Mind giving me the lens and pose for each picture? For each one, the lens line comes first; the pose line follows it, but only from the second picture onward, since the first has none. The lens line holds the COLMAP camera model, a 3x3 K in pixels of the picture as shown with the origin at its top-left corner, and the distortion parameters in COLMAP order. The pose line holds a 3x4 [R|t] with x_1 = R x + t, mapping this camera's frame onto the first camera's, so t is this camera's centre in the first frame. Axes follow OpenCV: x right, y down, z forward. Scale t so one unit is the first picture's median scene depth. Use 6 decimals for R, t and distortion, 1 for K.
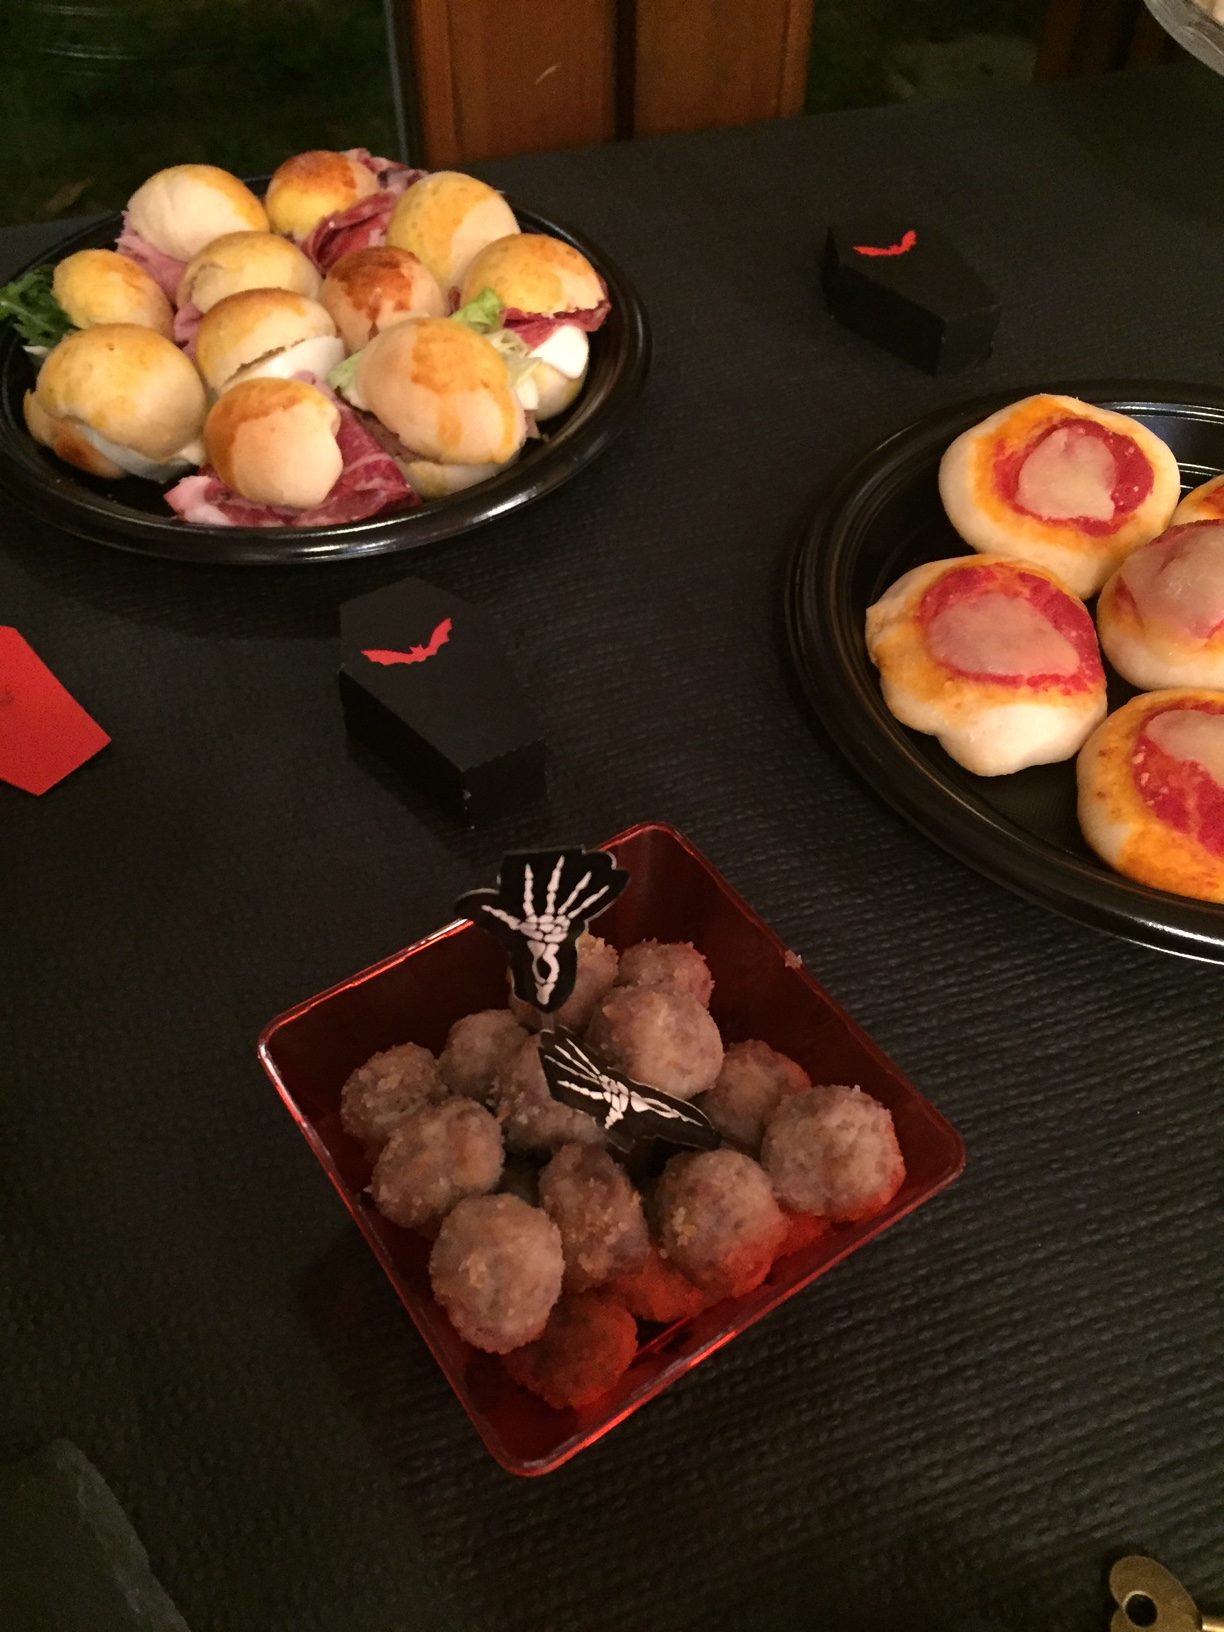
lens RADIAL K [[1412.5, 0, 615.9], [0, 1412.5, 823.8], [0, 0, 1]] dist [0.080326, -0.122911]
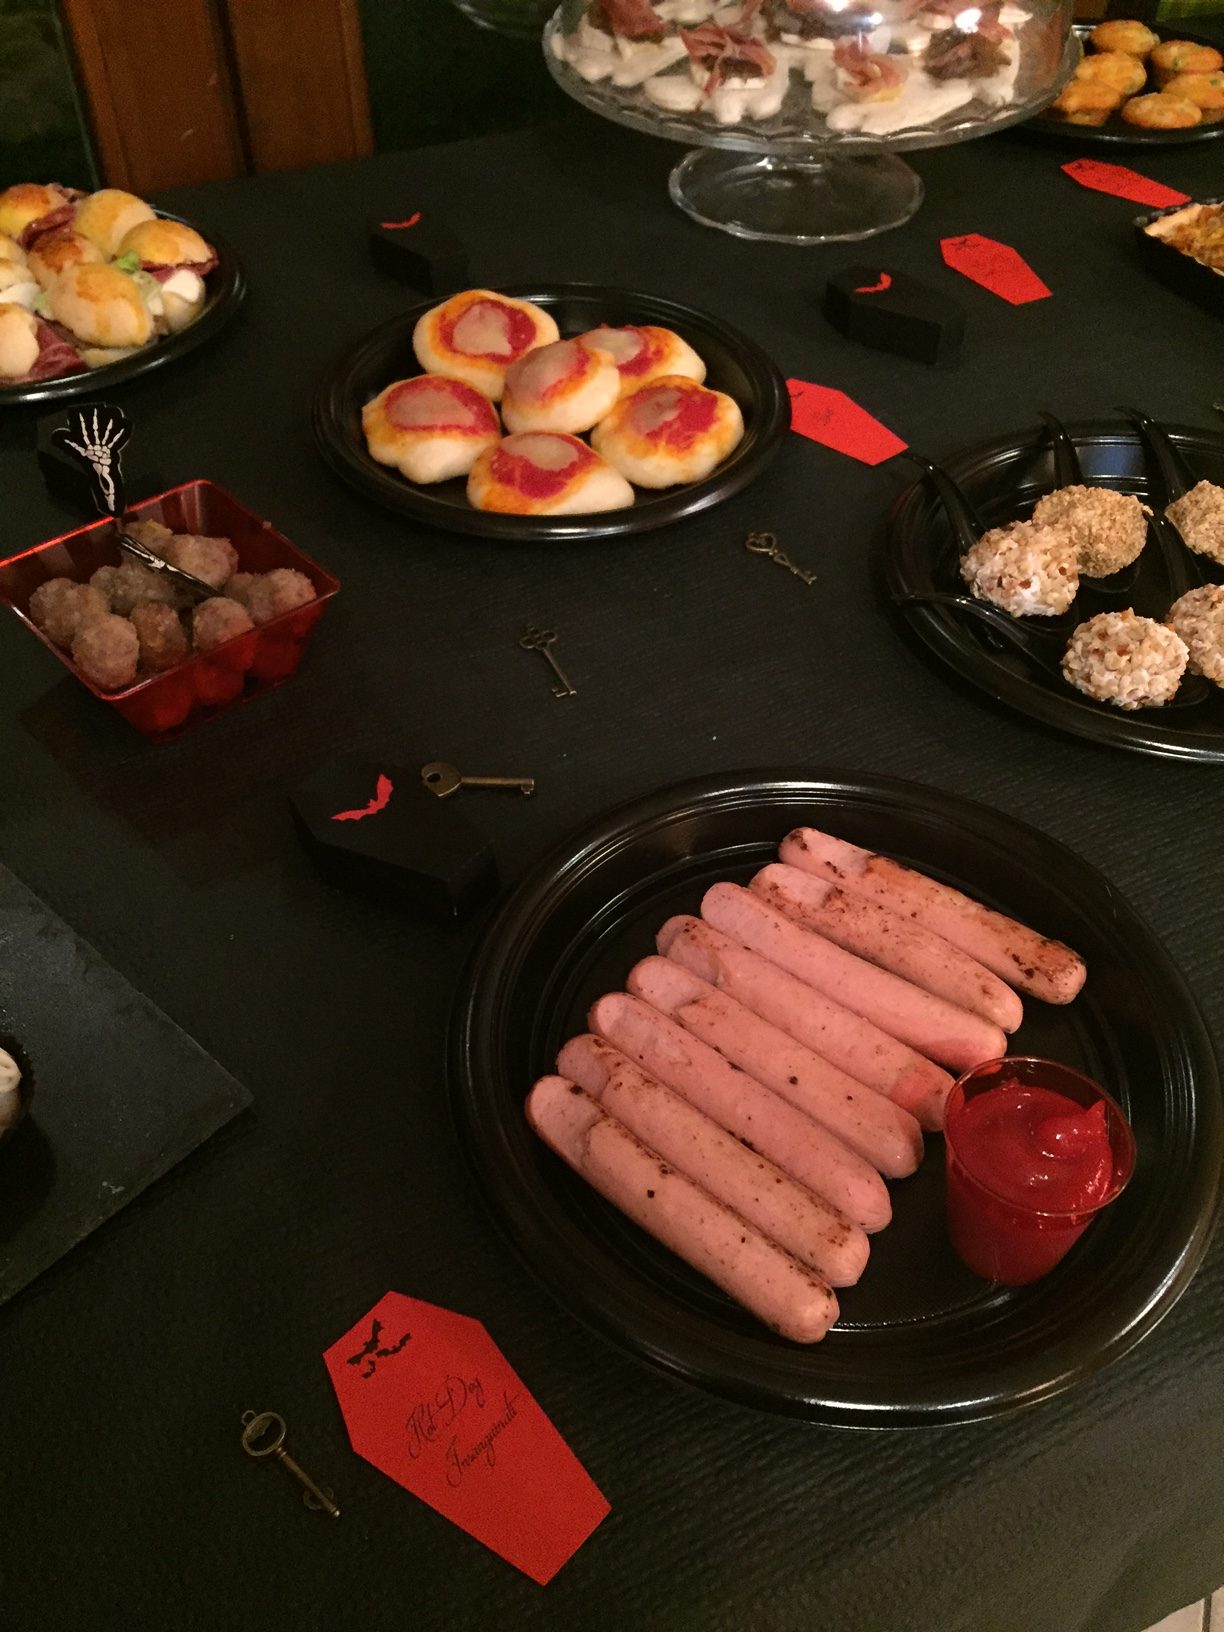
lens RADIAL K [[1412.5, 0, 615.9], [0, 1412.5, 823.8], [0, 0, 1]] dist [0.080326, -0.122911]
pose [[0.990704, -0.097576, 0.094788, 0.258576], [0.104031, 0.992401, -0.065716, 0.470779], [-0.087656, 0.074966, 0.993326, -0.661030]]
